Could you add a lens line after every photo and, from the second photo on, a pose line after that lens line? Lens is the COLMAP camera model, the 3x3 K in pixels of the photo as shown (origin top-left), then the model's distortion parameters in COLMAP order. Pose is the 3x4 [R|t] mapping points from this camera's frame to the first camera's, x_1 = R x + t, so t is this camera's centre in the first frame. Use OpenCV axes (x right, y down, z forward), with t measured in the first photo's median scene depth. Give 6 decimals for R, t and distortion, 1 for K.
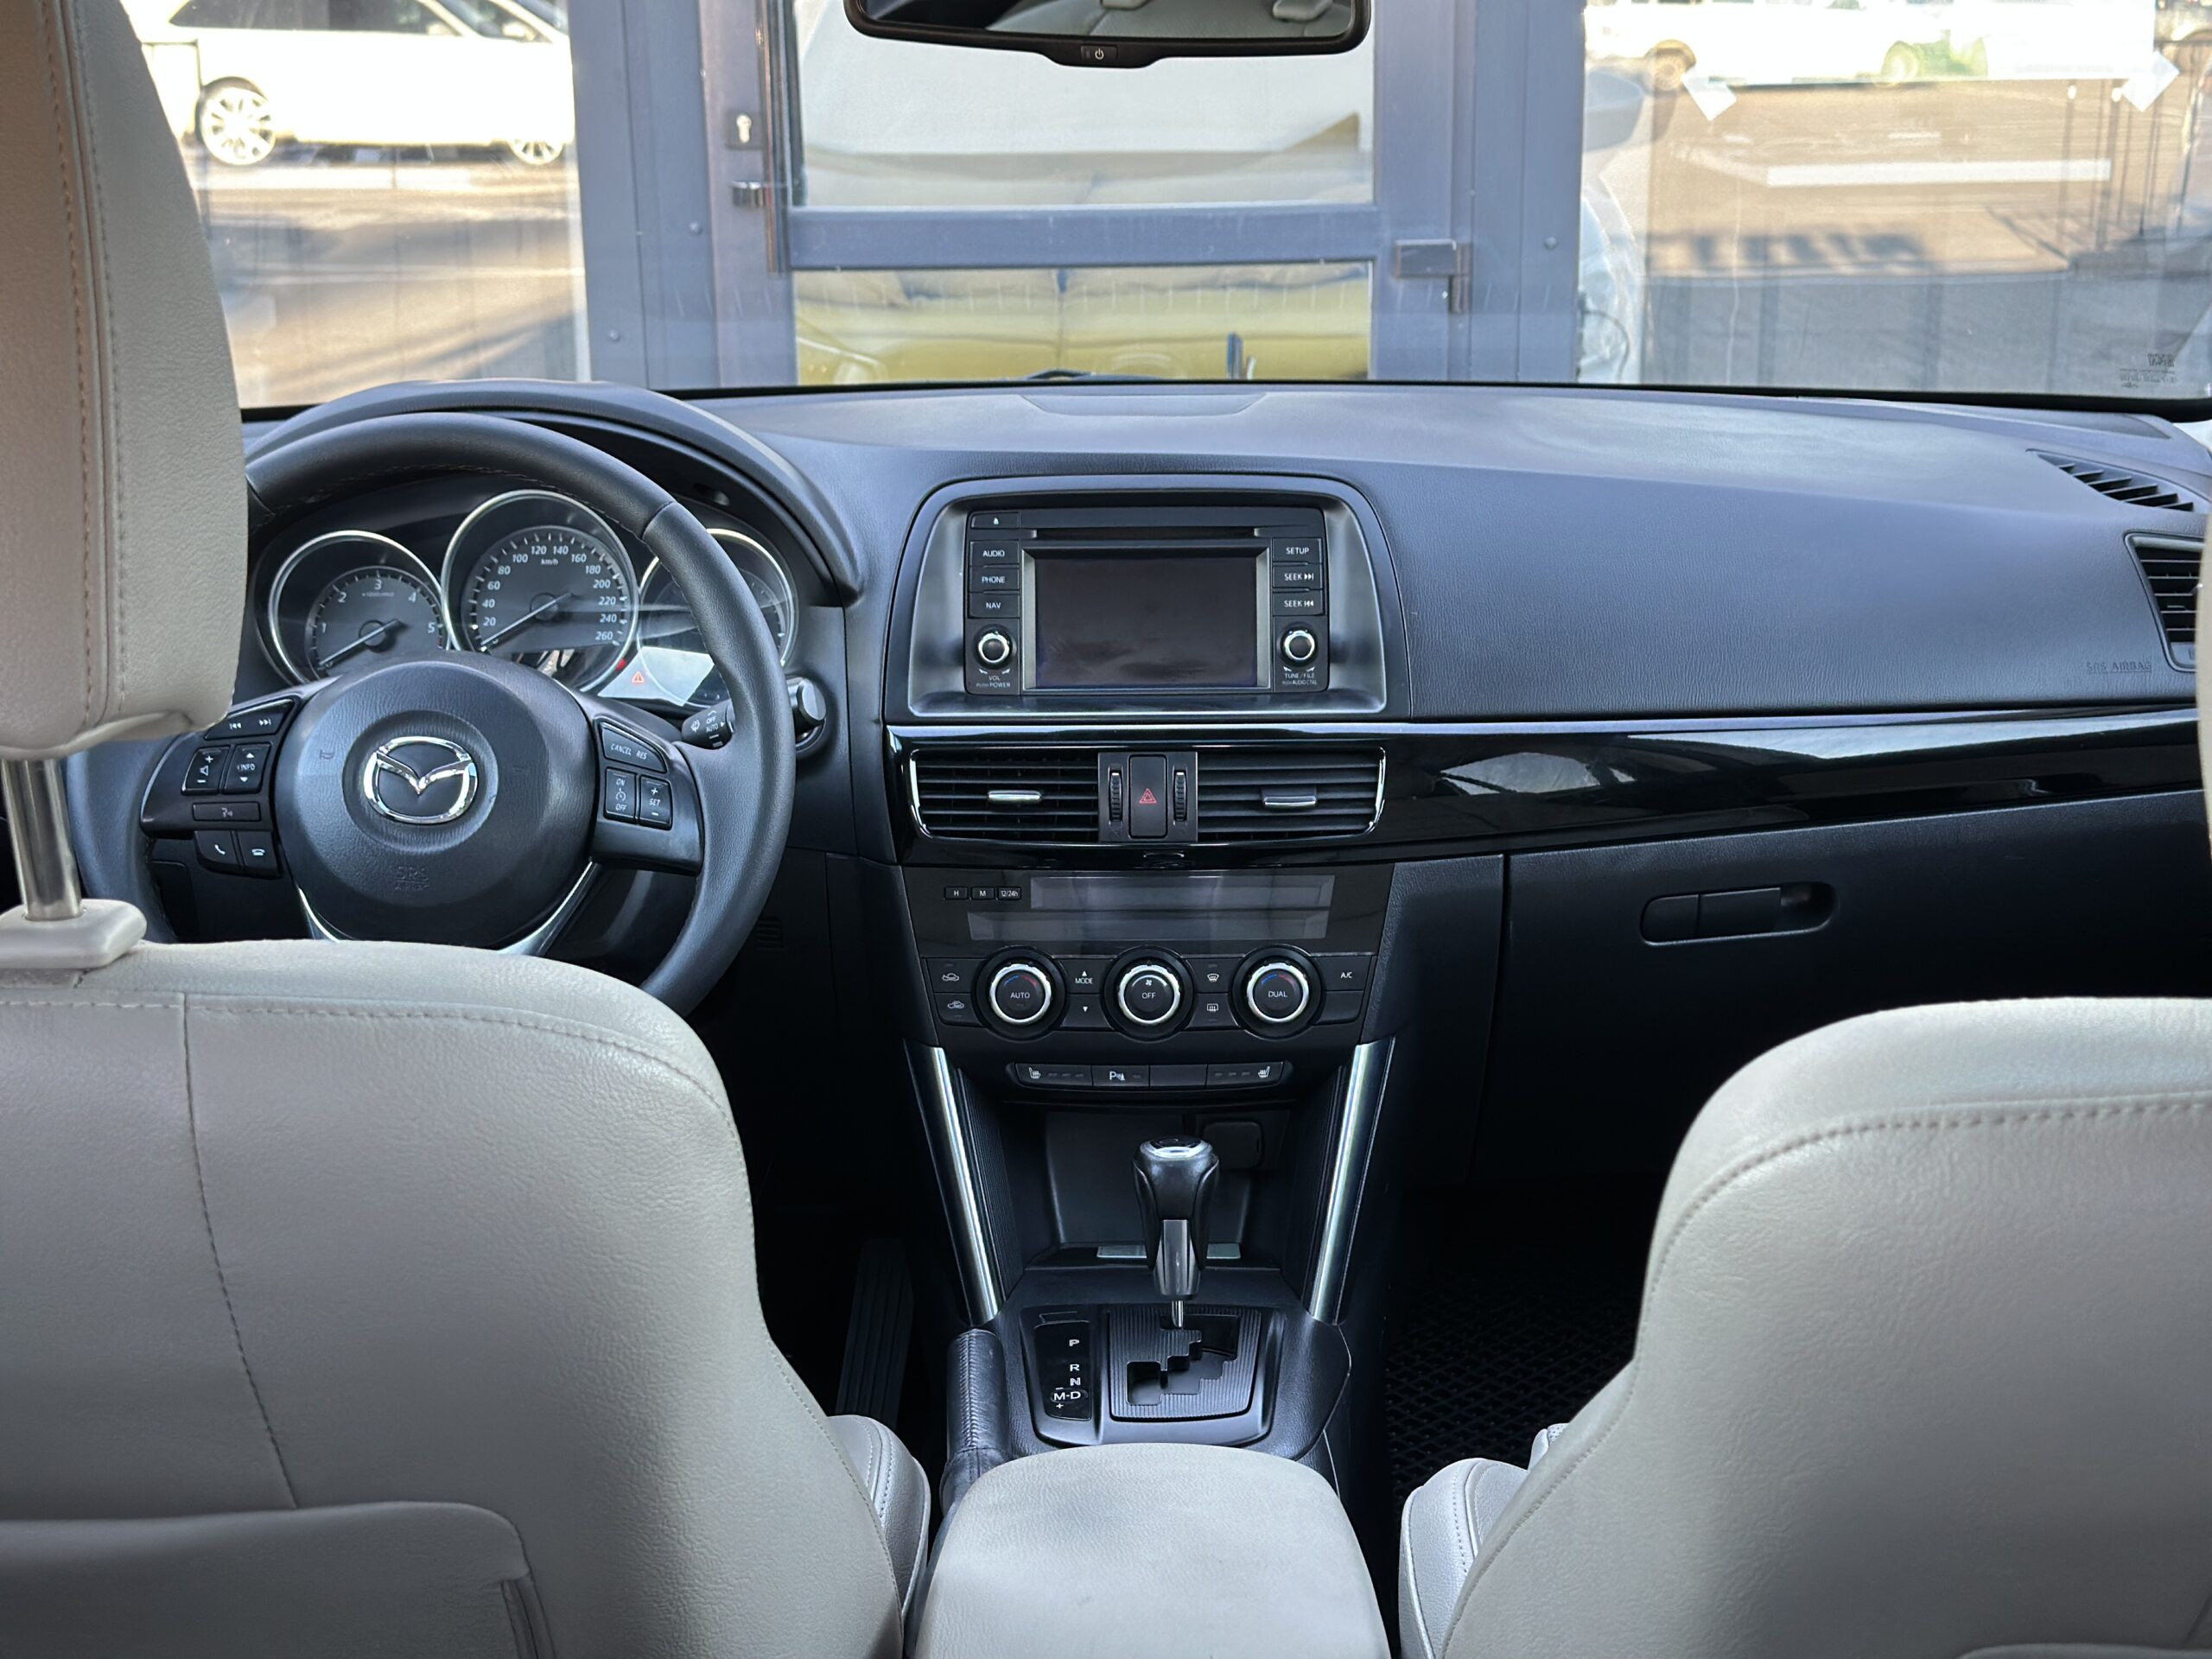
lens RADIAL K [[3062.9, 0, 1112.5], [0, 3062.9, 841.1], [0, 0, 1]] dist [0.143988, -0.037101]
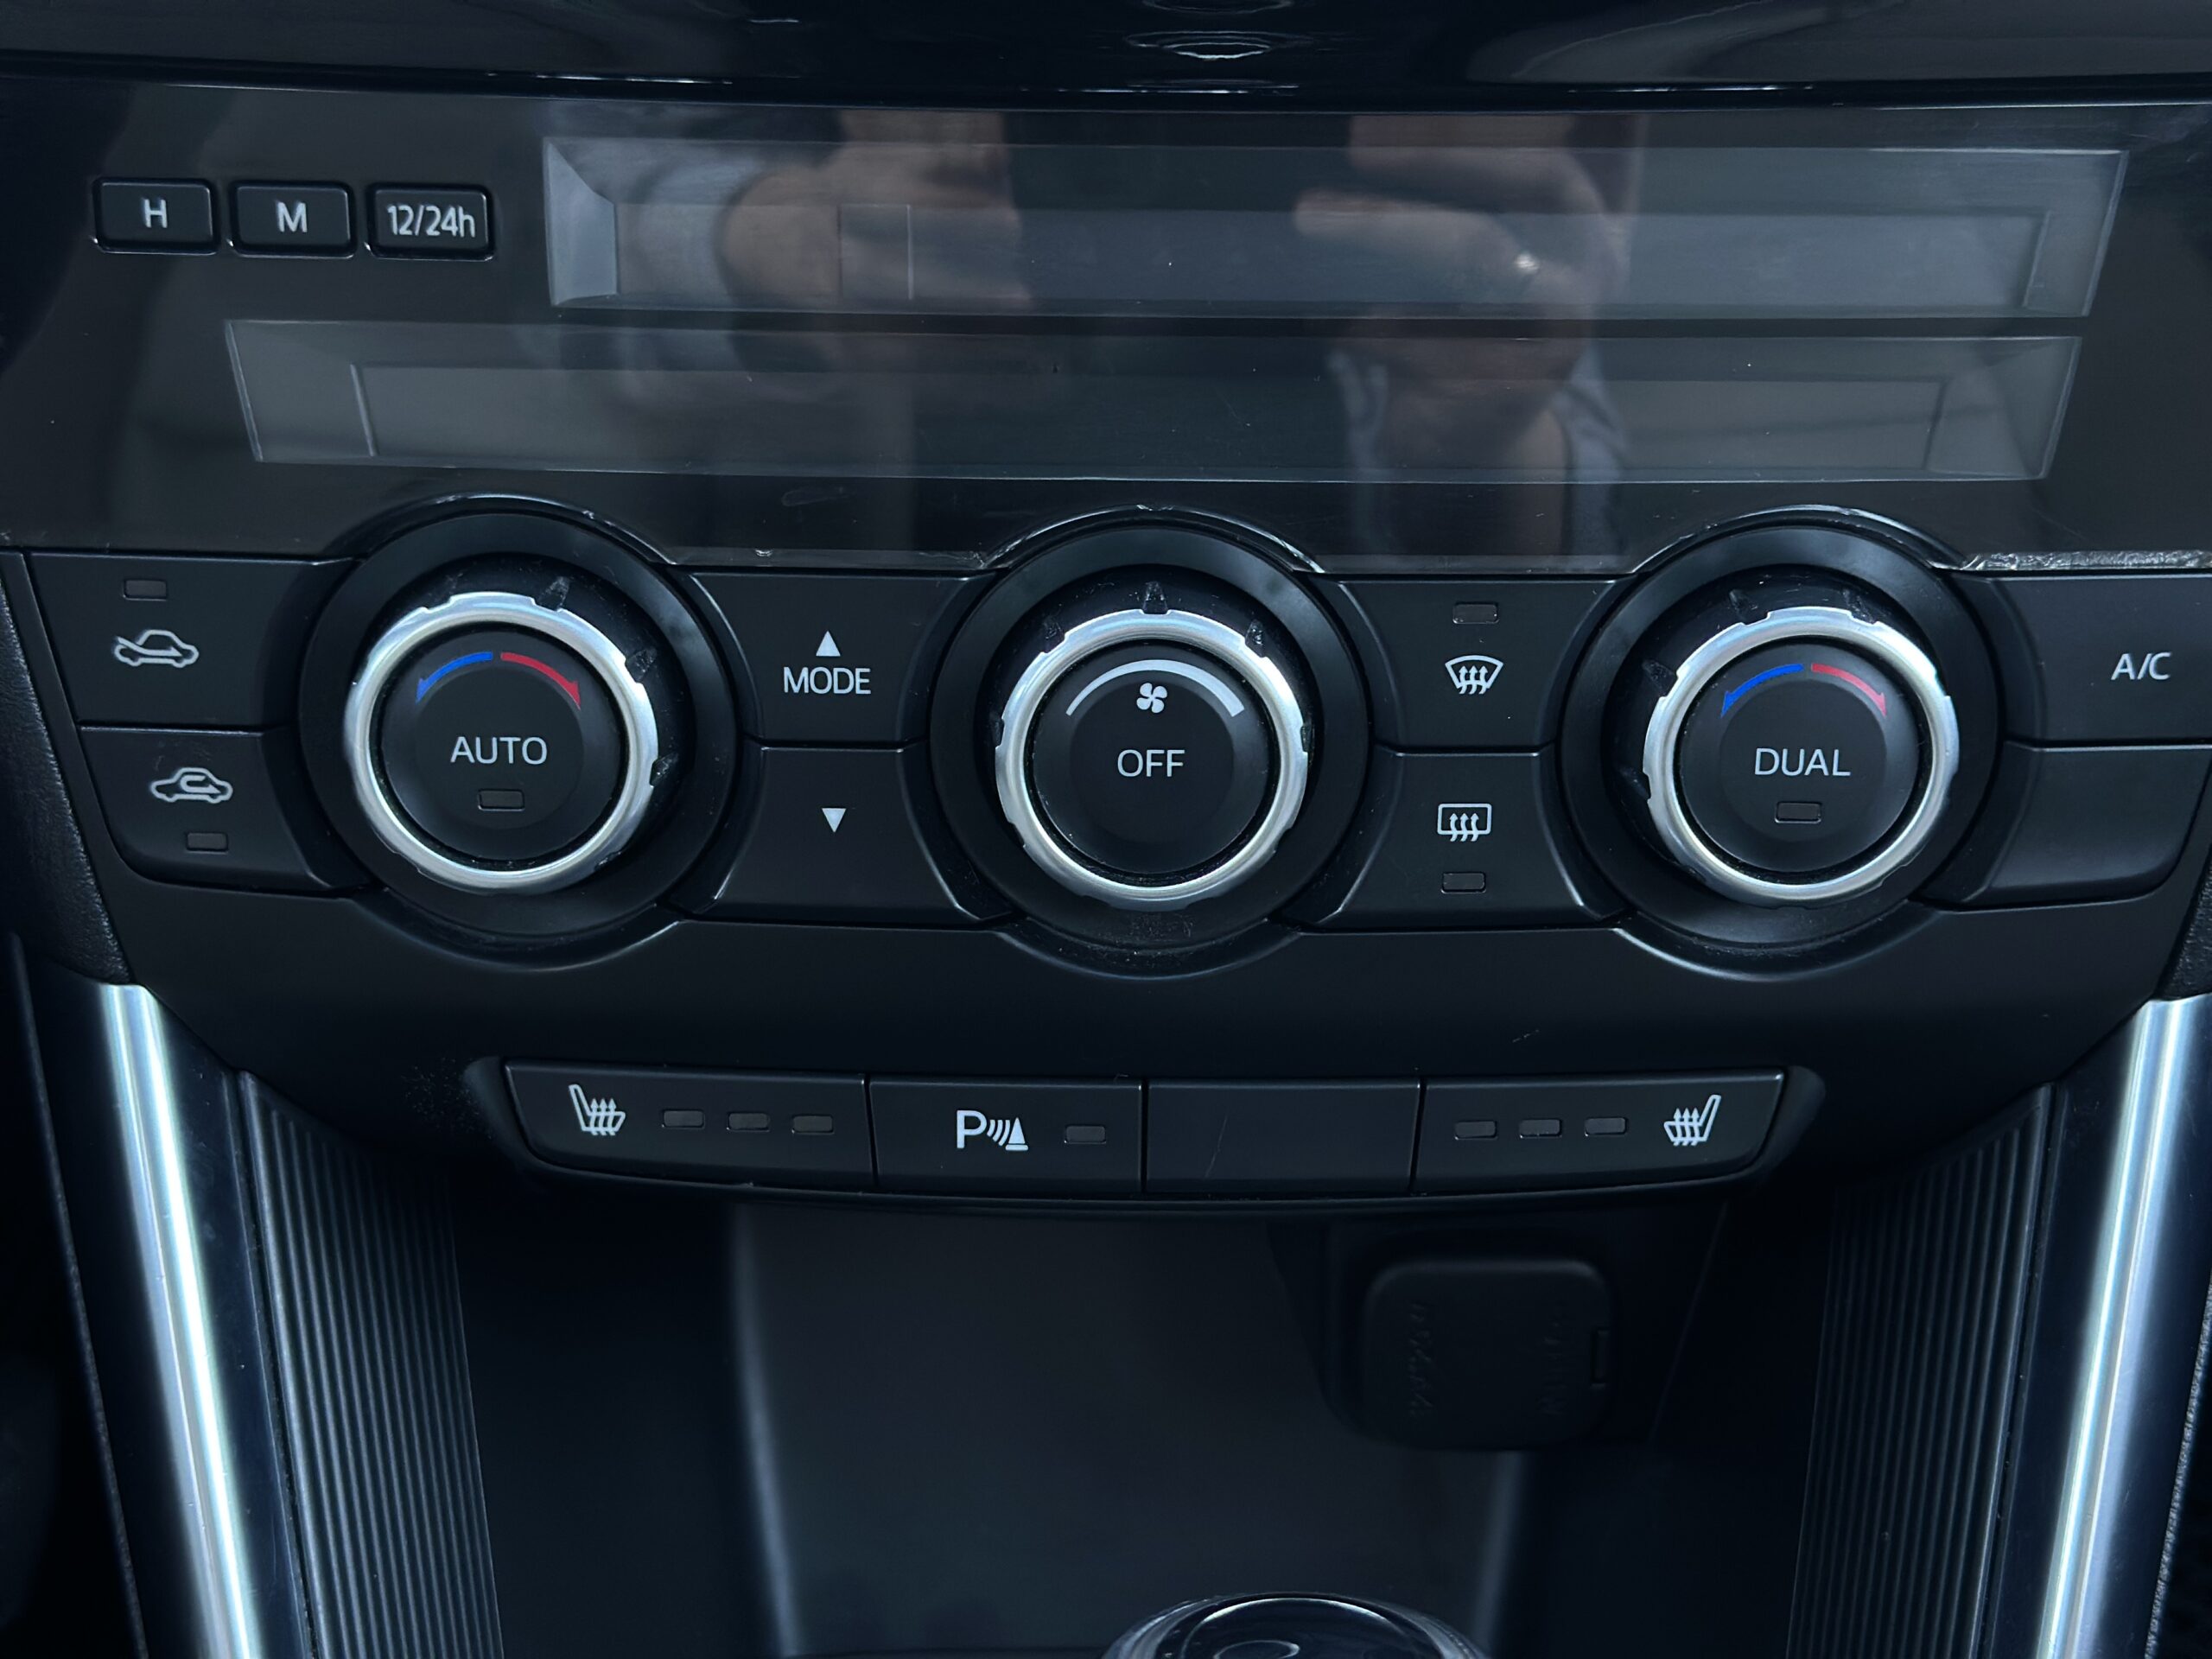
lens RADIAL K [[3062.9, 0, 1112.5], [0, 3062.9, 841.1], [0, 0, 1]] dist [0.143988, -0.037101]
pose [[0.999810, 0.013686, 0.013904, 0.006658], [-0.015594, 0.988866, 0.147988, 0.026085], [-0.011724, -0.148176, 0.988891, 0.799622]]
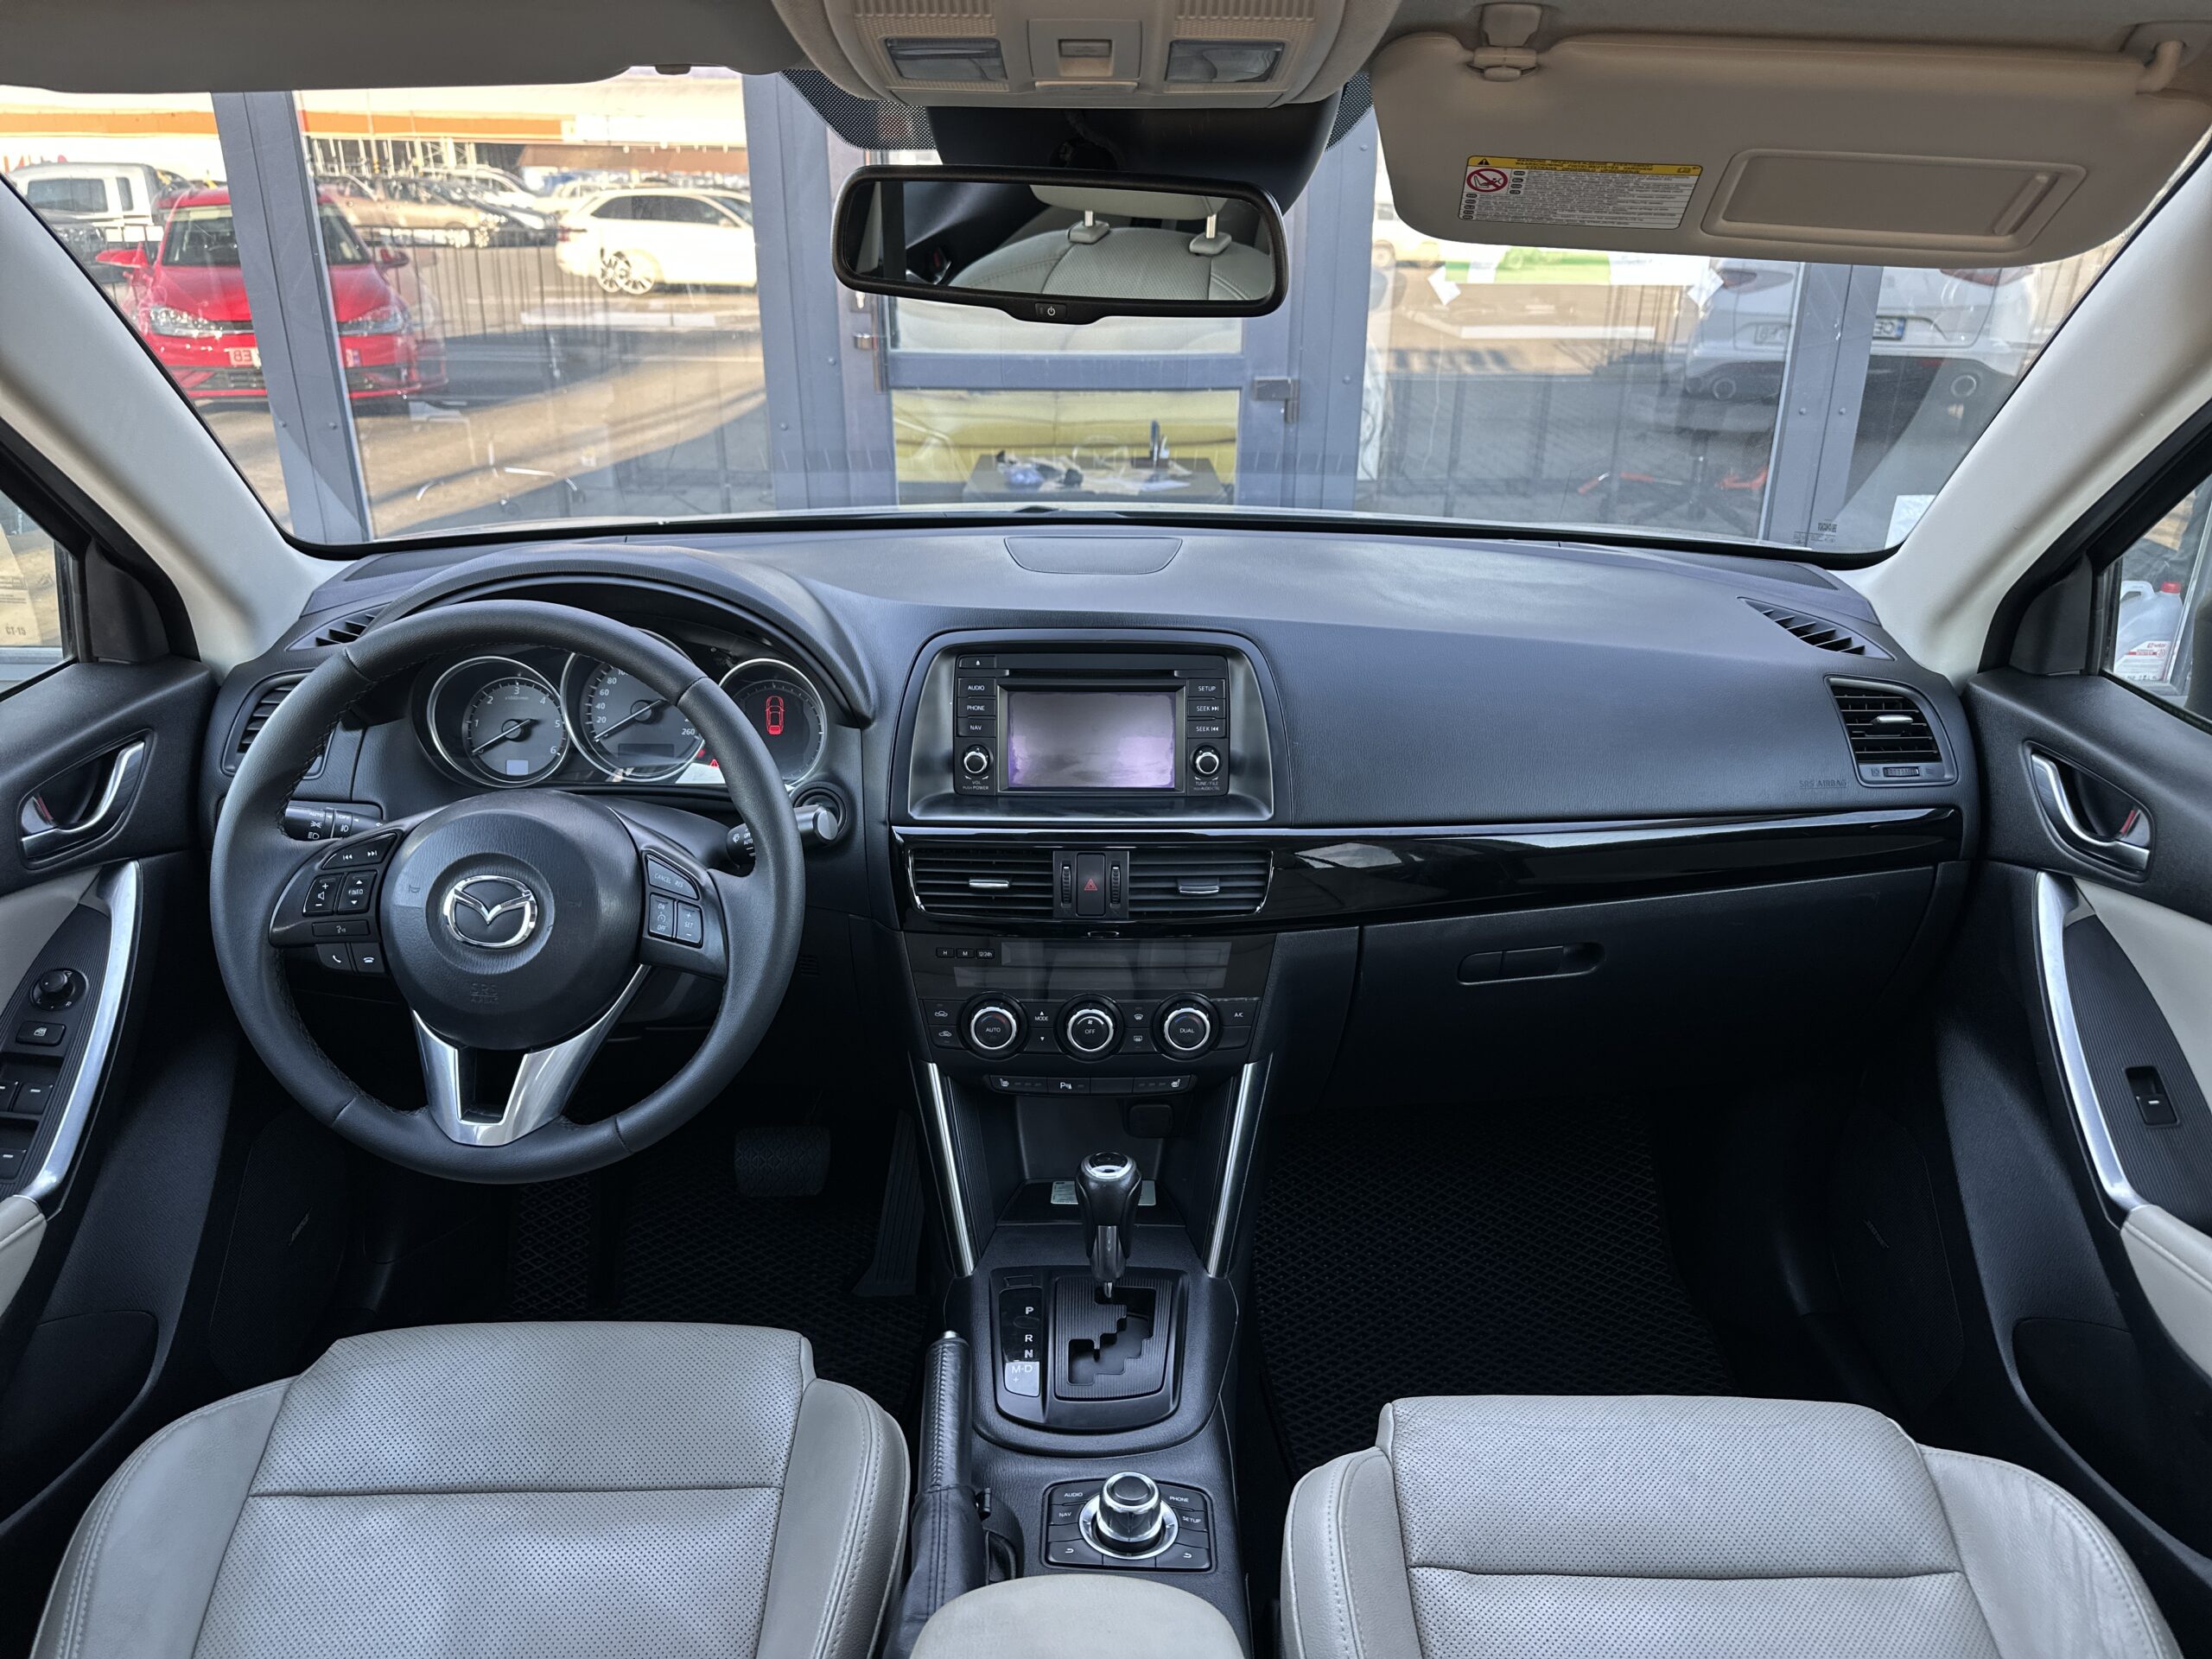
lens RADIAL K [[1540.8, 0, 1111.9], [0, 1540.8, 838.6], [0, 0, 1]] dist [0.167313, -0.368580]
pose [[0.999806, 0.009777, 0.017097, 0.008981], [-0.011695, 0.993191, 0.115906, -0.109581], [-0.015847, -0.116083, 0.993113, 0.343133]]
